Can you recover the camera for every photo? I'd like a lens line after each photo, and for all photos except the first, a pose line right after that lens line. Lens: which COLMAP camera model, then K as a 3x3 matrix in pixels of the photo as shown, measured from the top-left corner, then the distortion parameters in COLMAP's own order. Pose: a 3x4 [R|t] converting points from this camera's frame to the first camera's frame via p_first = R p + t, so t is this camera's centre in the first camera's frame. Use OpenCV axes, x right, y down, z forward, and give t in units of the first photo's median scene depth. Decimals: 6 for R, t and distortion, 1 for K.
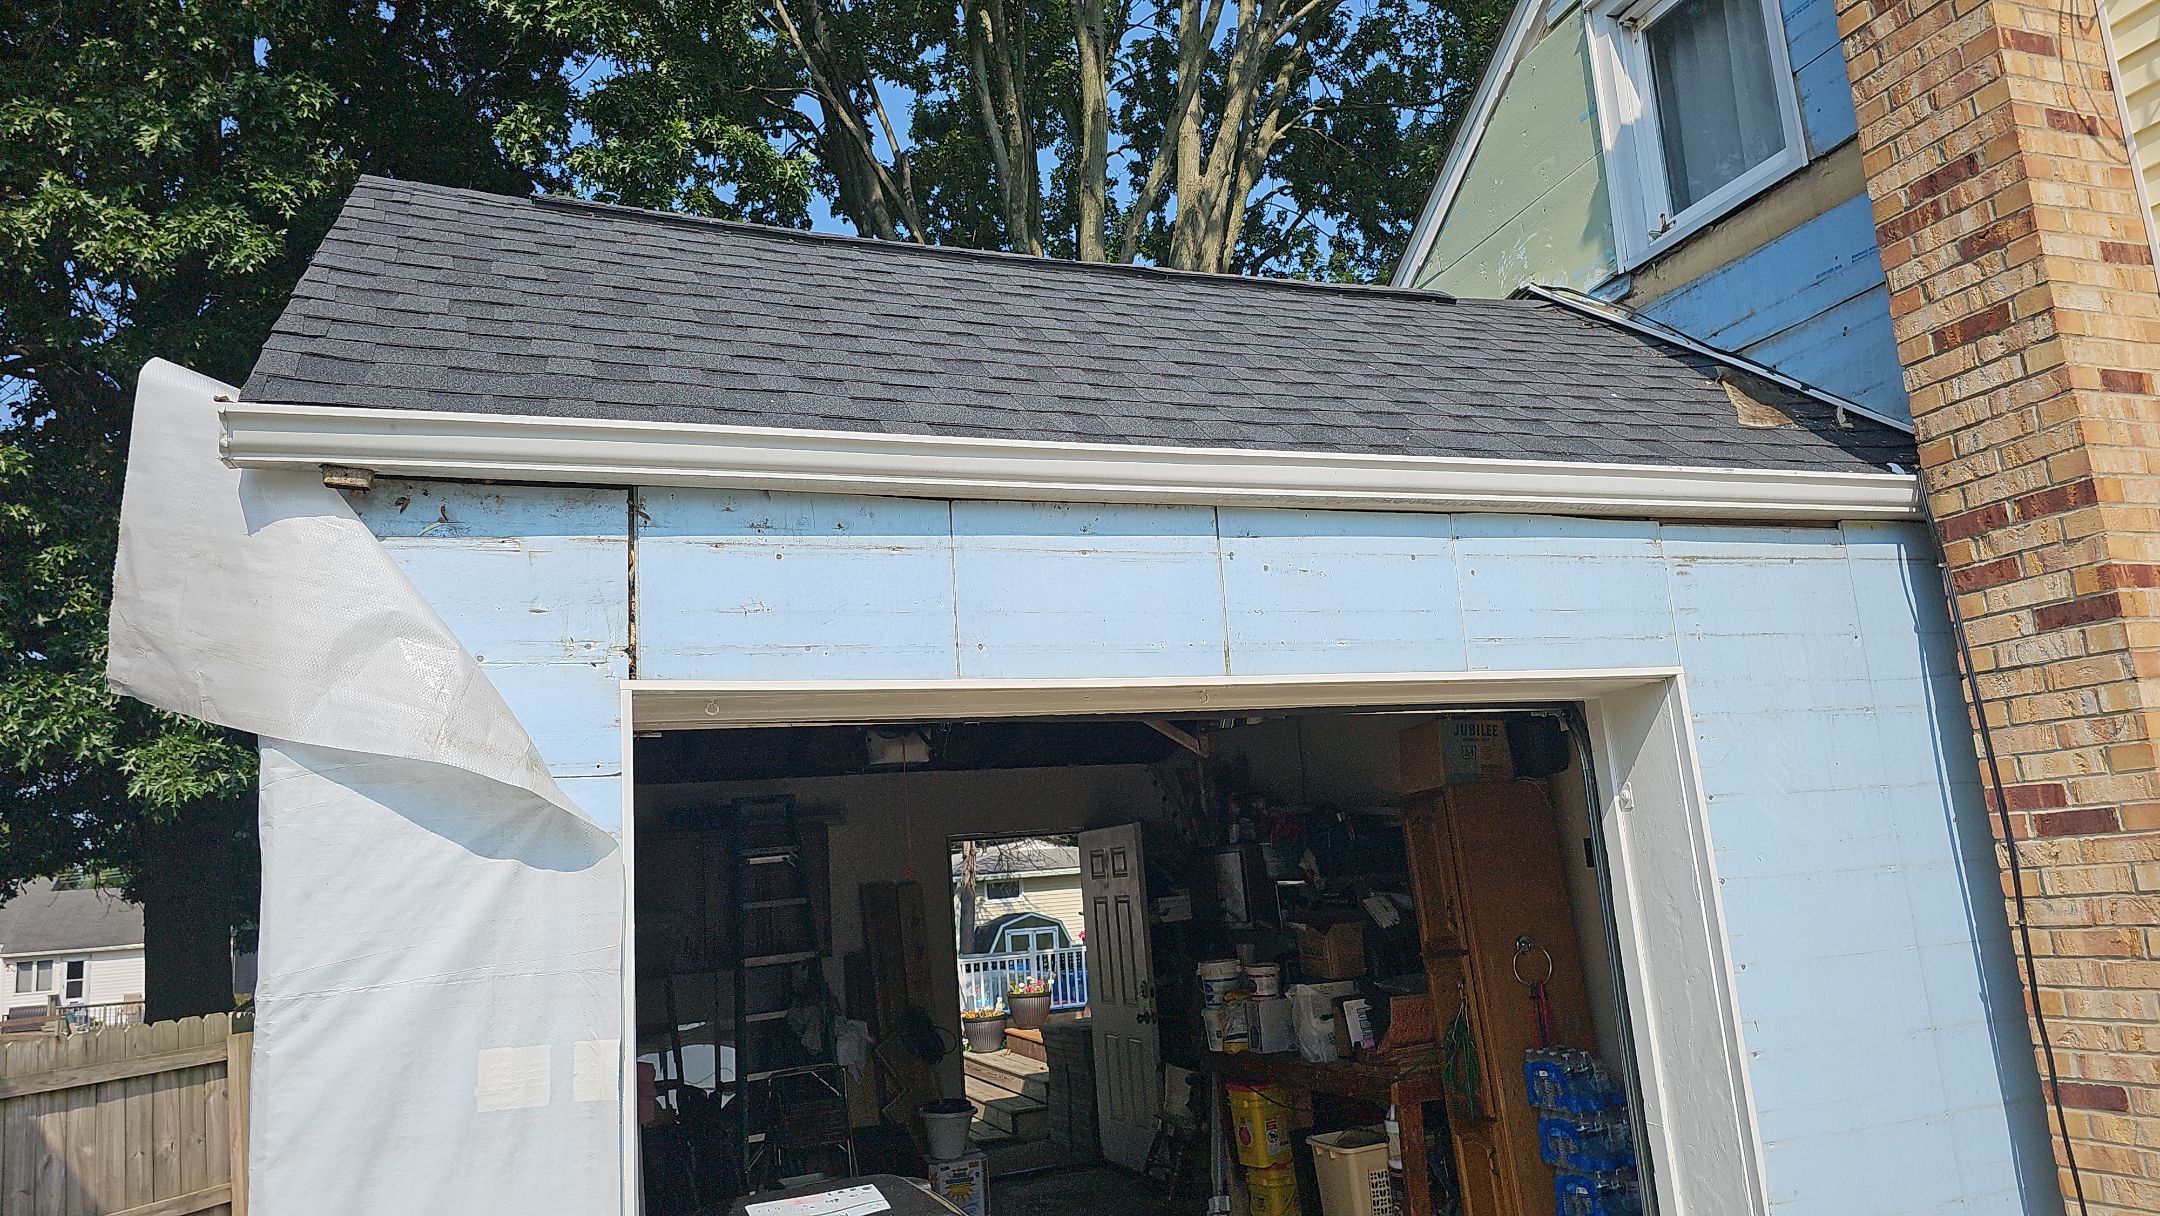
lens RADIAL K [[1467.5, 0, 1088.3], [0, 1467.5, 595.3], [0, 0, 1]] dist [0.045273, -0.024738]
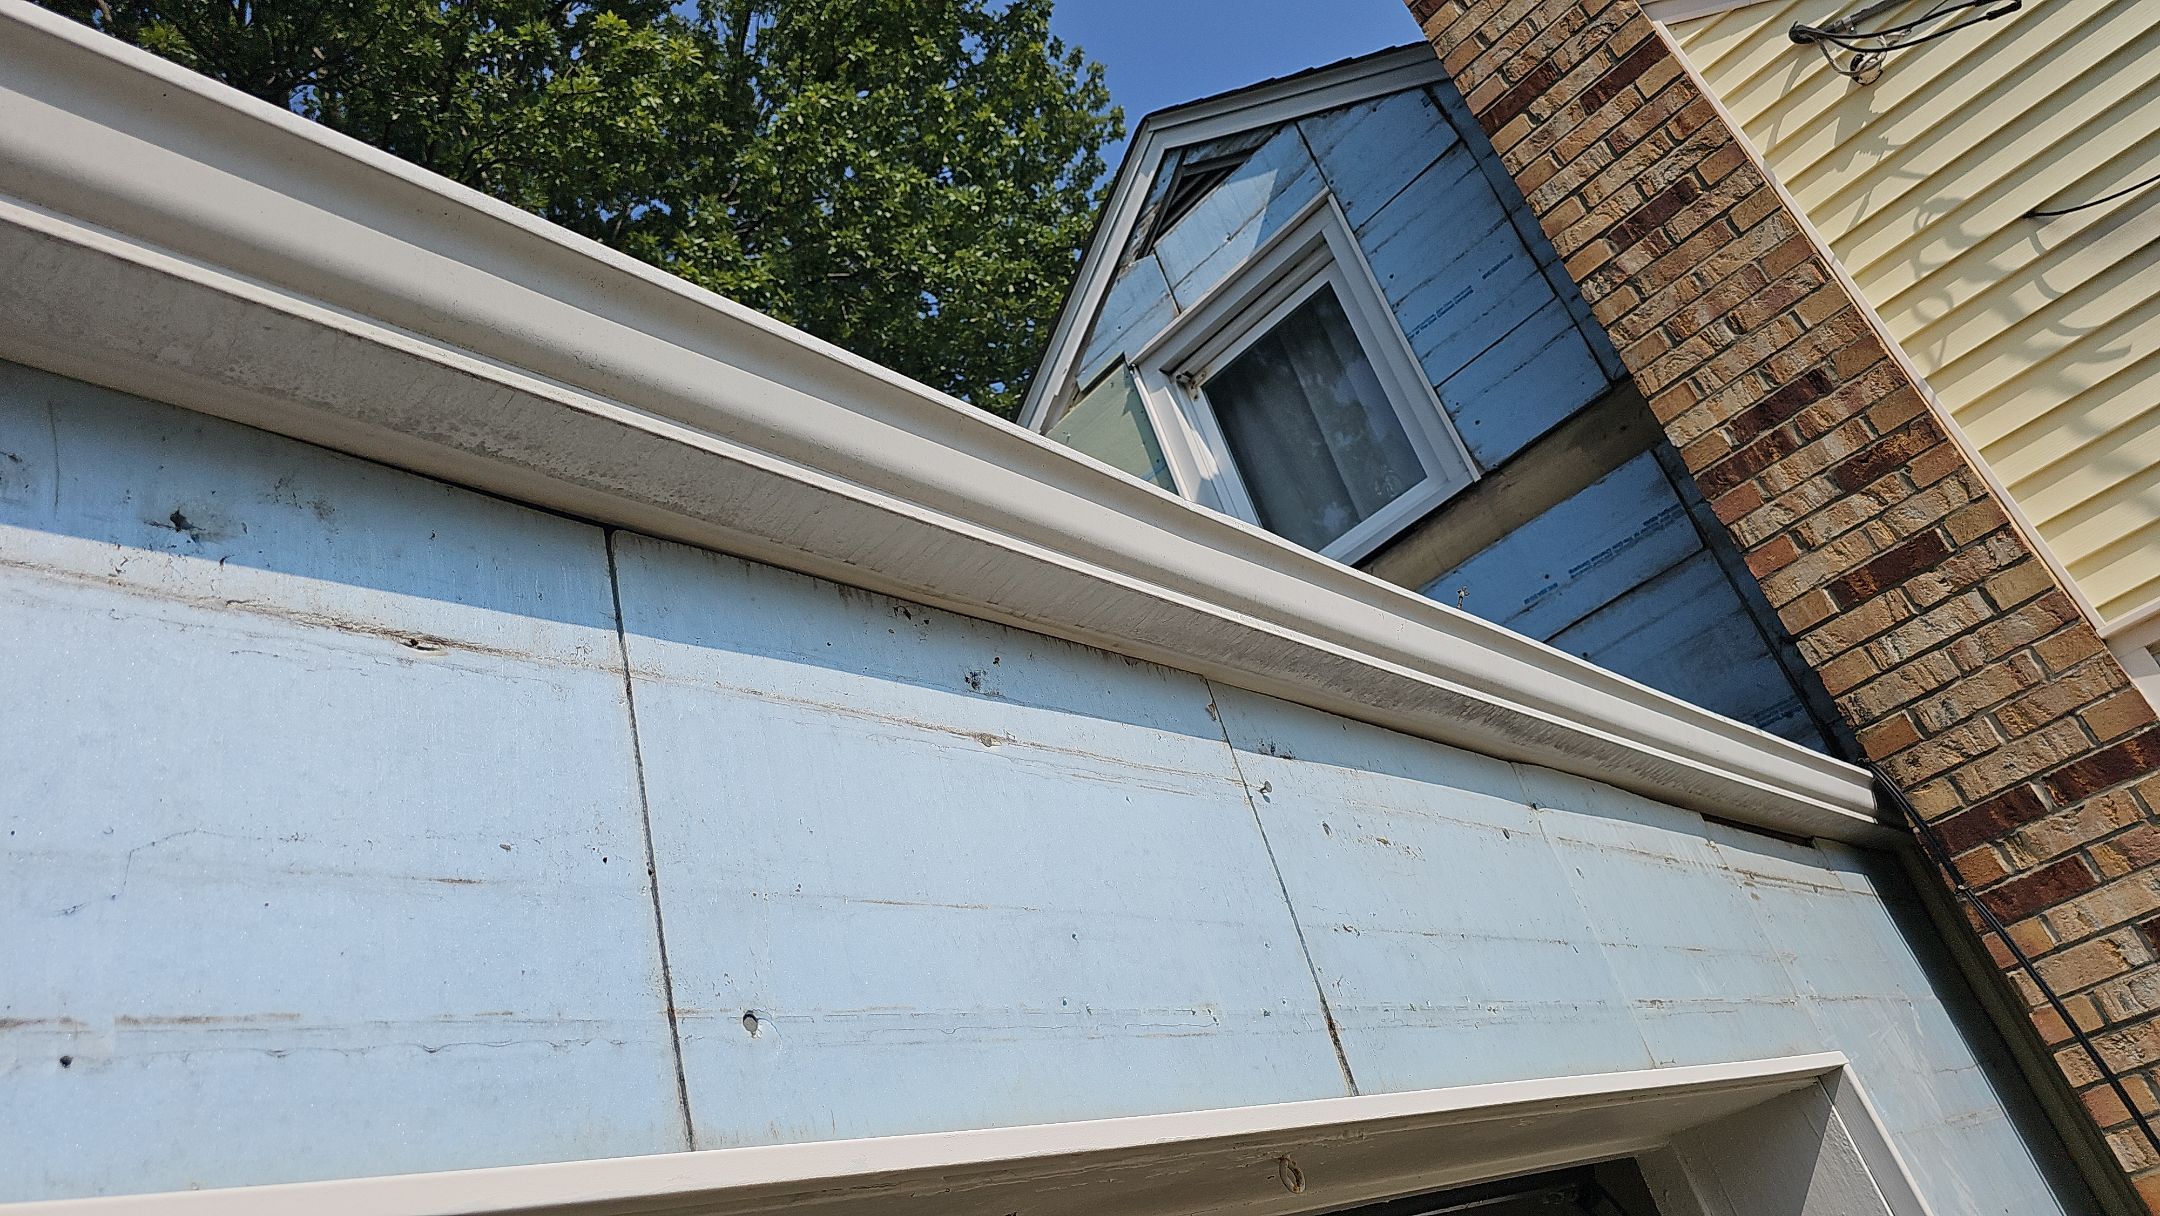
lens RADIAL K [[1467.5, 0, 1069.5], [0, 1467.5, 616.6], [0, 0, 1]] dist [0.045273, -0.024738]
pose [[0.889882, 0.048540, 0.453600, -0.115799], [0.129856, 0.926236, -0.353870, 0.054775], [-0.437318, 0.373806, 0.817938, 0.576751]]
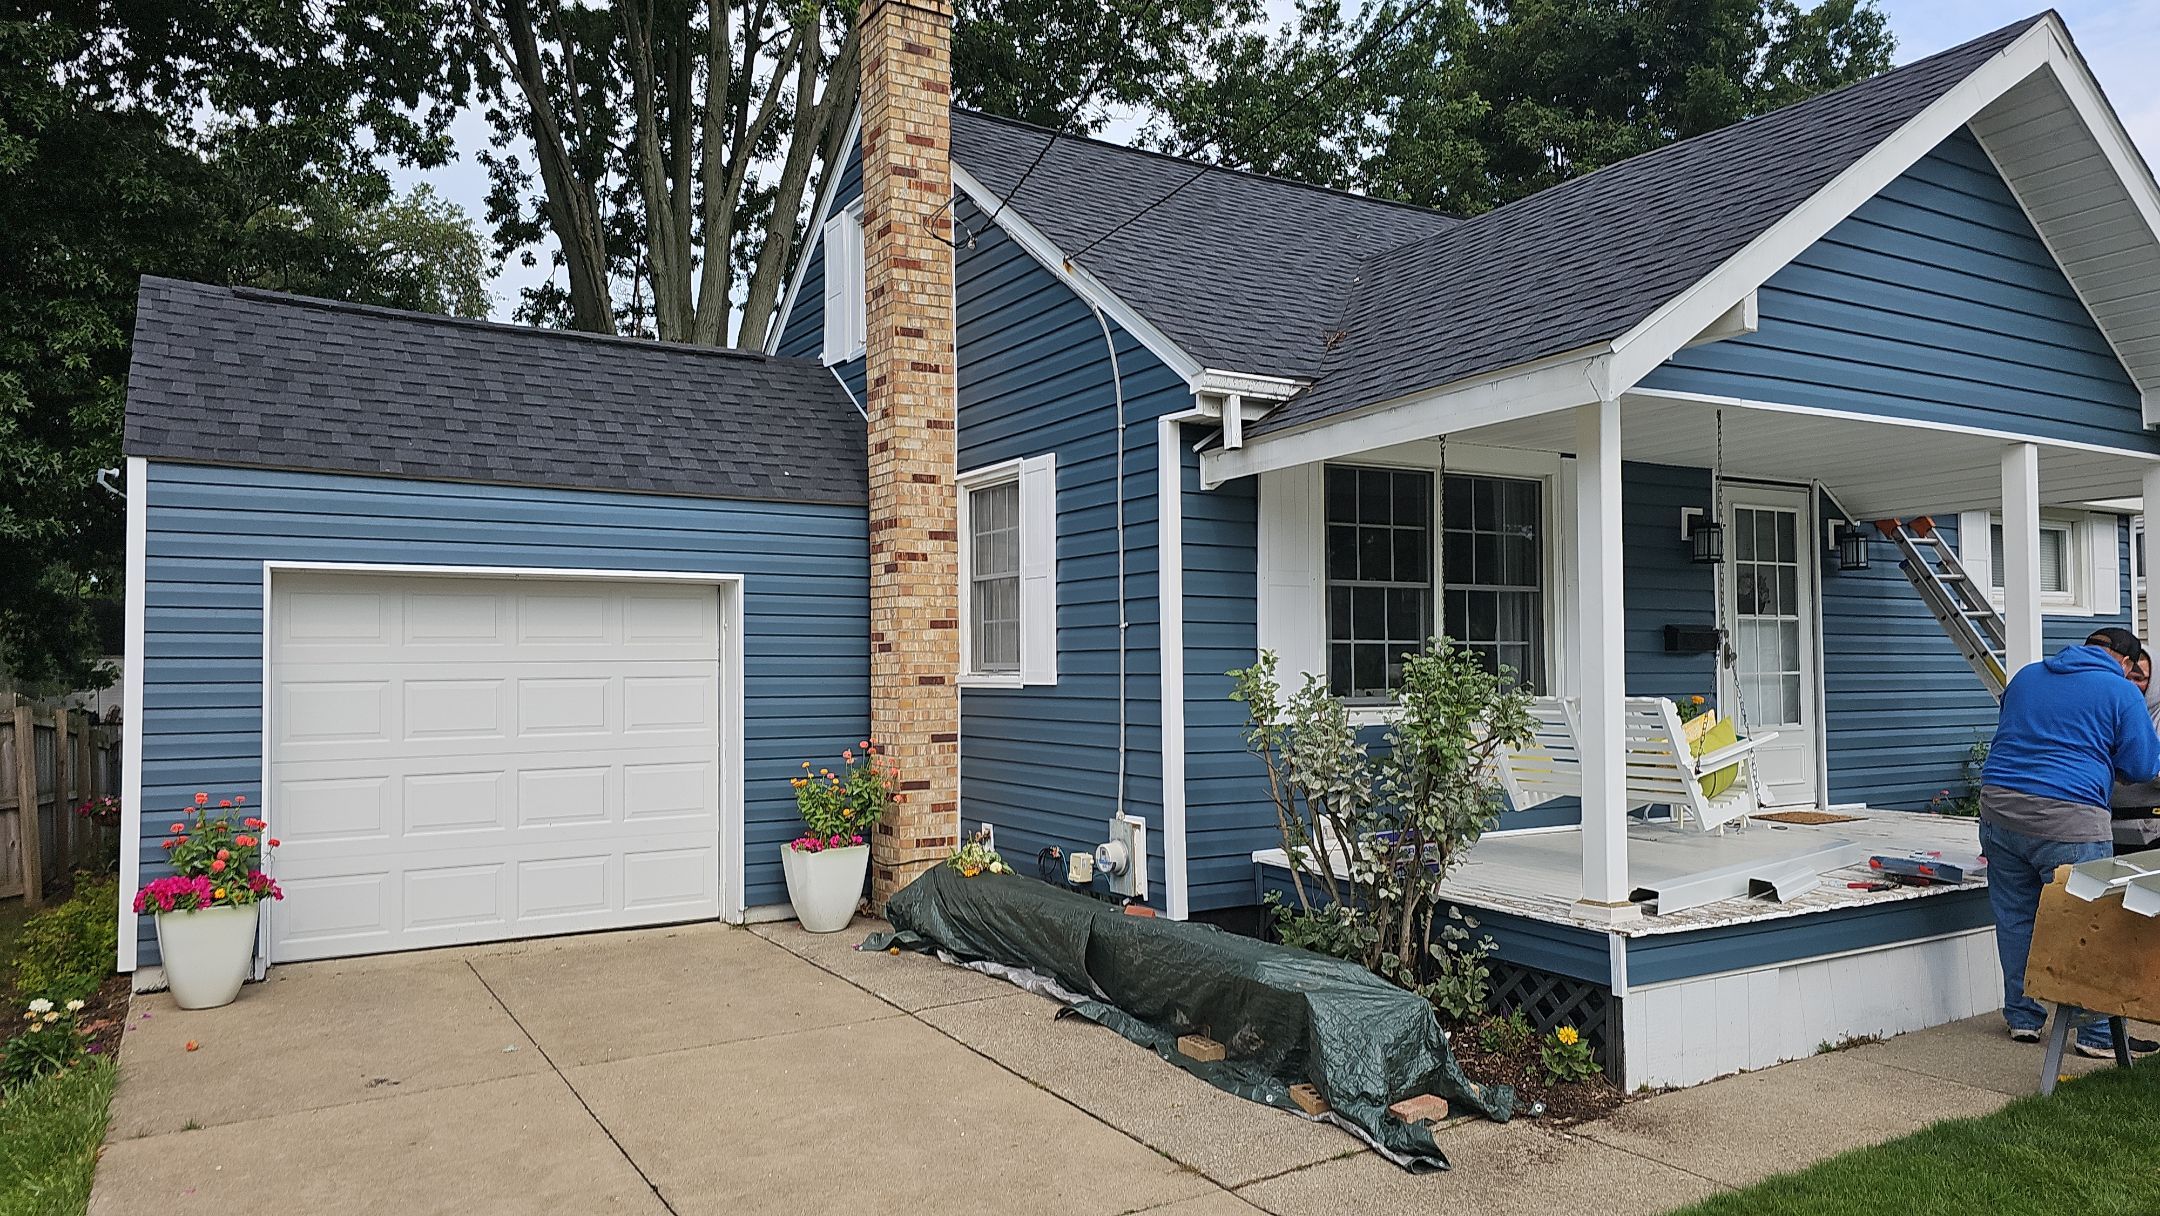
lens RADIAL K [[1467.5, 0, 1078.2], [0, 1467.5, 624.4], [0, 0, 1]] dist [0.045273, -0.024738]
pose [[0.982699, 0.077417, 0.168253, 0.526000], [-0.104316, 0.982006, 0.157424, -0.305043], [-0.153039, -0.172252, 0.973092, -1.434661]]
